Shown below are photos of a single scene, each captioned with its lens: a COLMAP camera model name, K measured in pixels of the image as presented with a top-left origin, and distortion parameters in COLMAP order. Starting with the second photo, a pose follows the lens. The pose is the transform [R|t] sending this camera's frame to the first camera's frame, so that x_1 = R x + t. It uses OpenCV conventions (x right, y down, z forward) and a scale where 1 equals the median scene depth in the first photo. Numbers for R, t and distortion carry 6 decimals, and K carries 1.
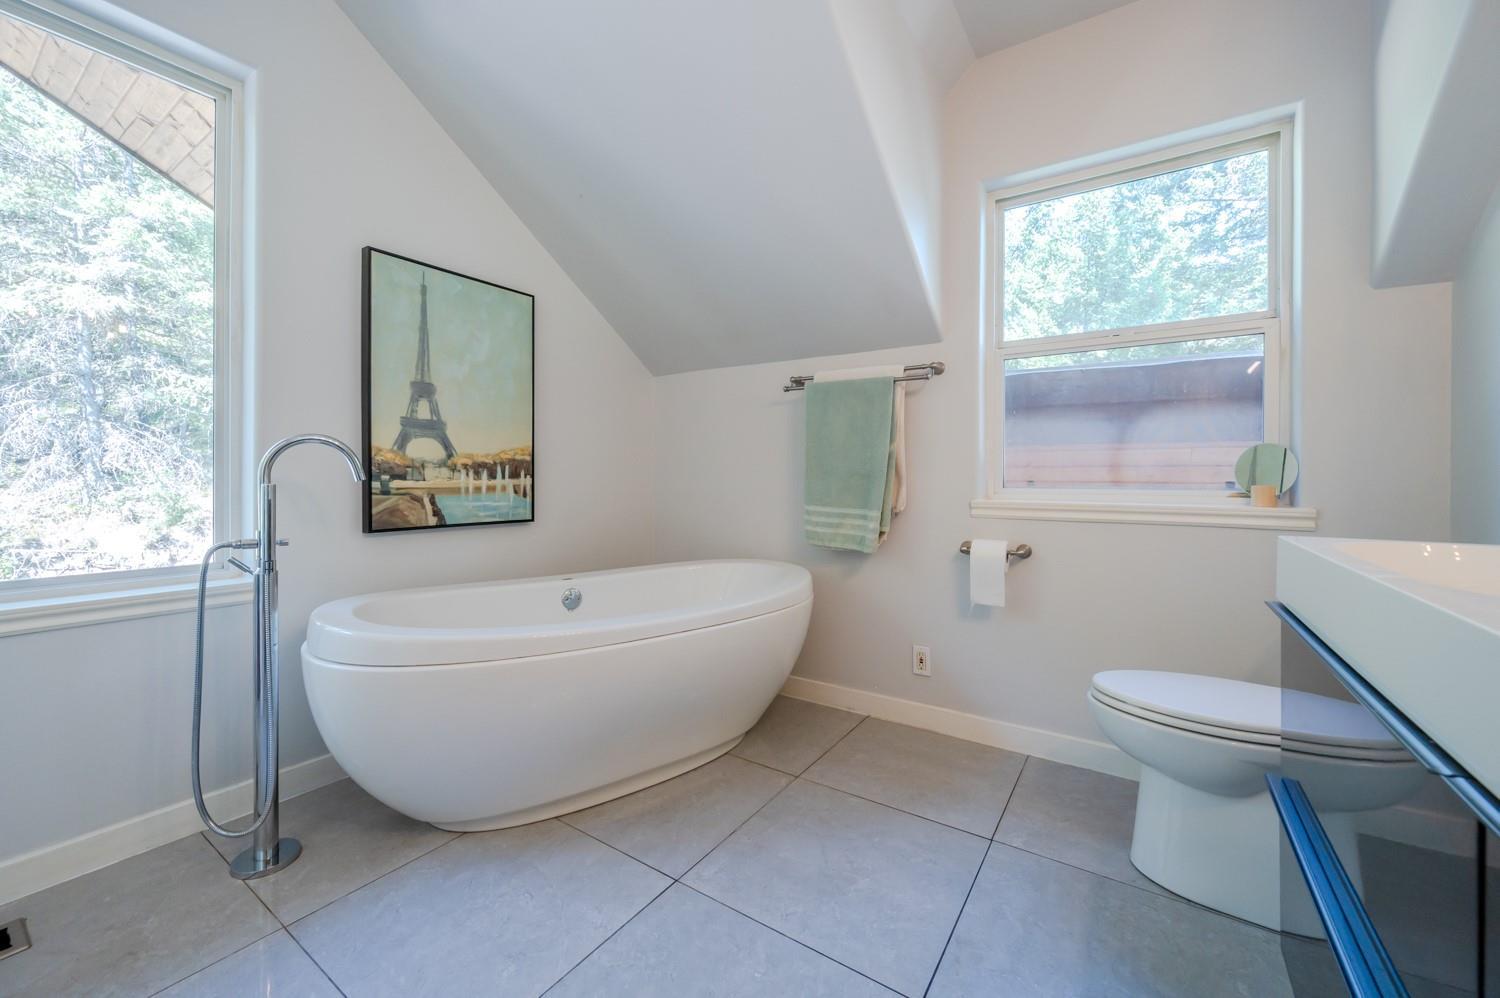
lens RADIAL K [[593.9, 0, 746.7], [0, 593.9, 477.7], [0, 0, 1]] dist [0.000999, 0.000068]
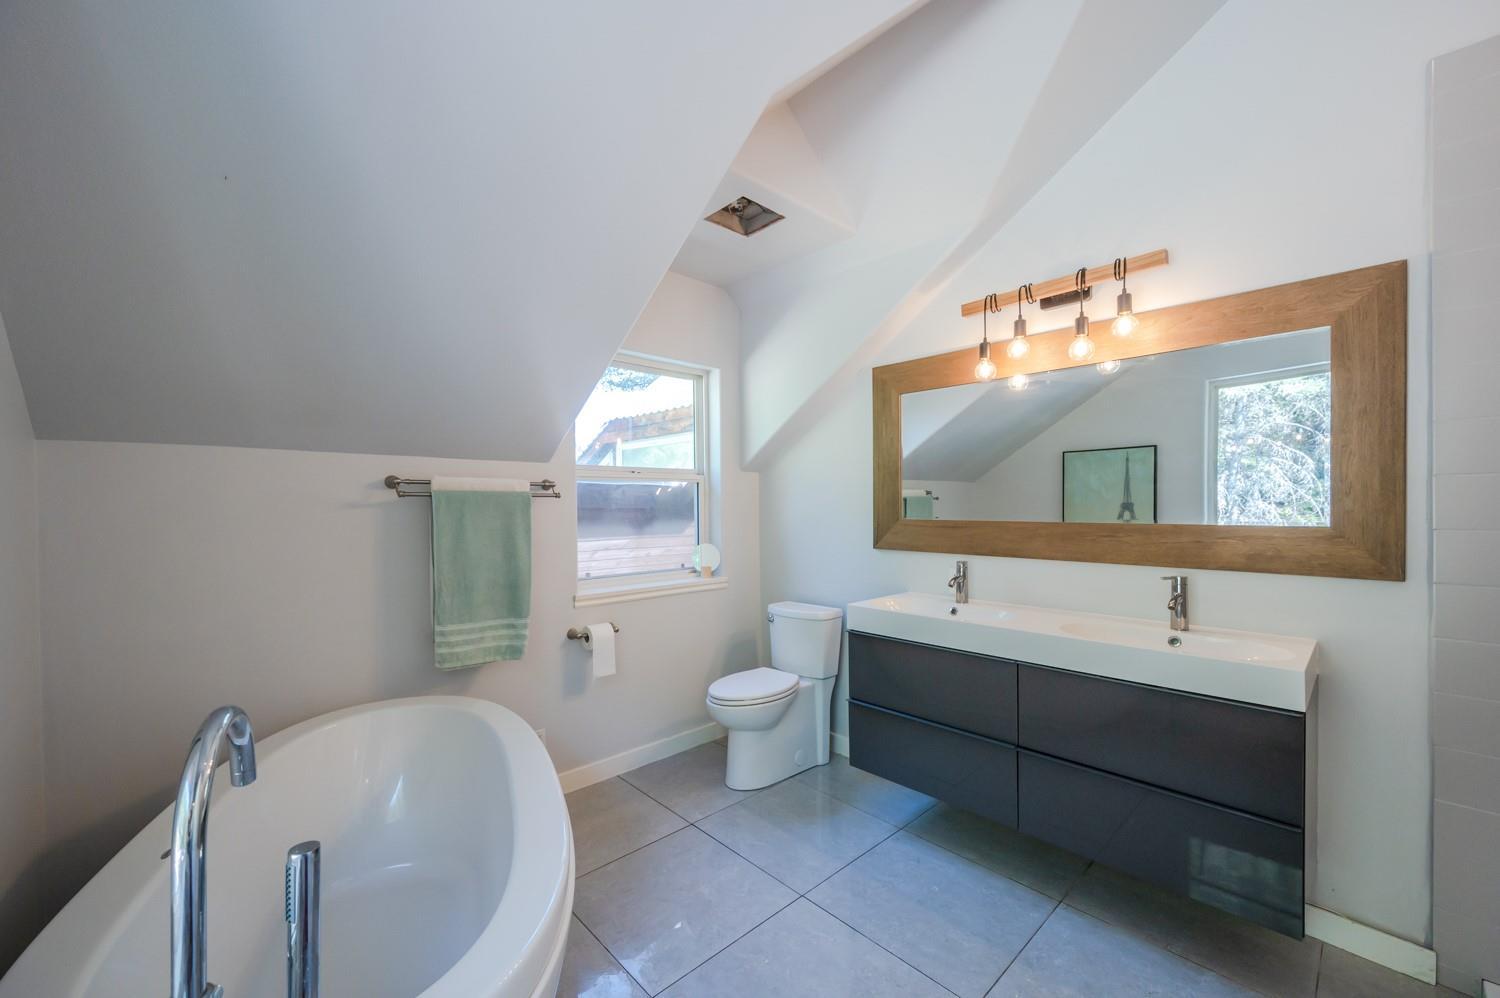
lens RADIAL K [[580.6, 0, 757.1], [0, 580.6, 505.9], [0, 0, 1]] dist [-0.000158, -0.000093]
pose [[0.214581, -0.004503, 0.976696, -0.741371], [0.002970, 0.999988, 0.003958, -0.155846], [-0.976702, 0.002052, 0.214591, 0.383228]]
